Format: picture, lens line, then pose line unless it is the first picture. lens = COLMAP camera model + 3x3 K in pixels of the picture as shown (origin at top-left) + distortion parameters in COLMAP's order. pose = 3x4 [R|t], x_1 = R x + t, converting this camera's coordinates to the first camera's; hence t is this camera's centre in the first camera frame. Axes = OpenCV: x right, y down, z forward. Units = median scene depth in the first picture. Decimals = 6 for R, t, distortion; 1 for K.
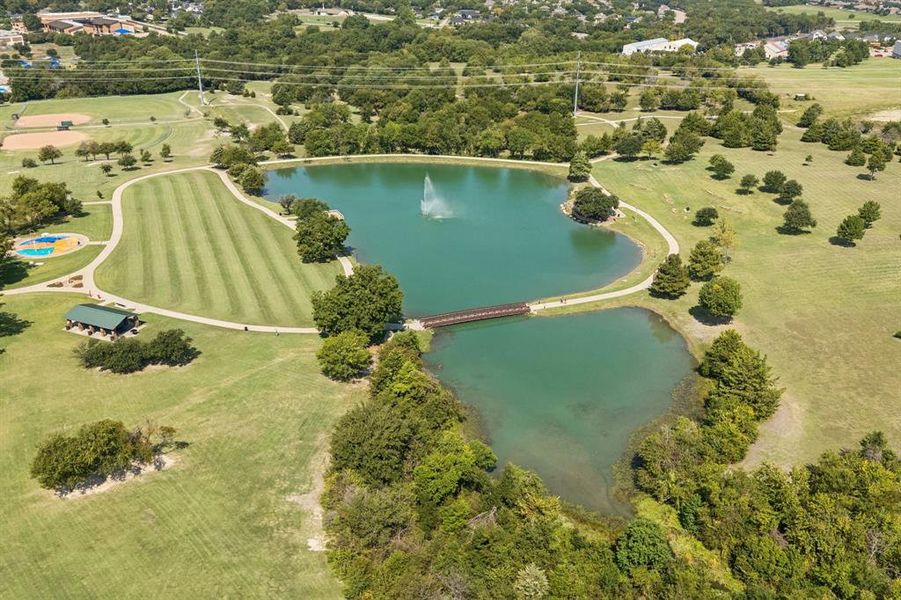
lens RADIAL K [[922.7, 0, 450.5], [0, 922.7, 300.0], [0, 0, 1]] dist [0.079342, -0.003189]
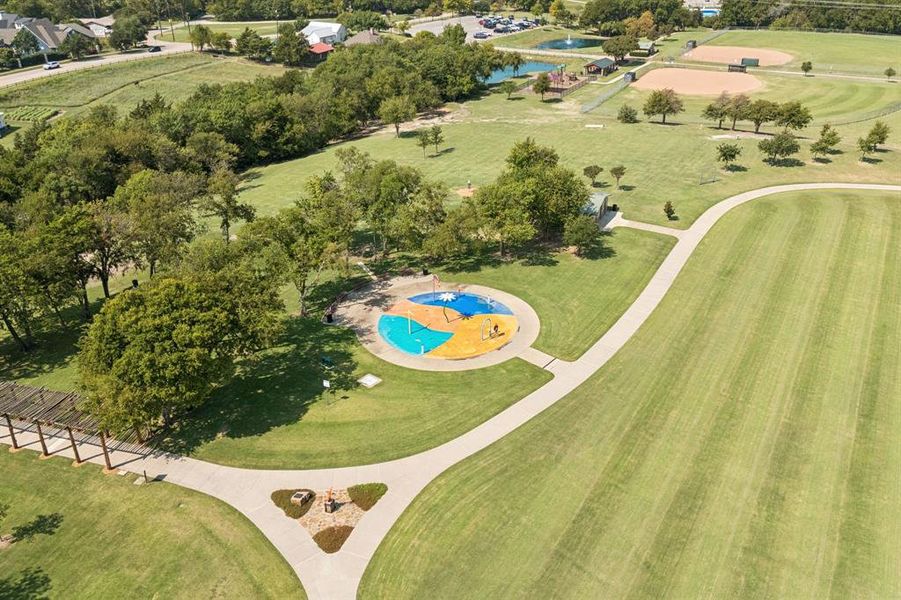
lens RADIAL K [[922.7, 0, 450.5], [0, 922.7, 300.0], [0, 0, 1]] dist [0.079342, -0.003189]
pose [[0.708394, 0.311959, -0.633134, -0.137708], [-0.284129, 0.947171, 0.148788, -0.096219], [0.646102, 0.074491, 0.759607, 0.530422]]
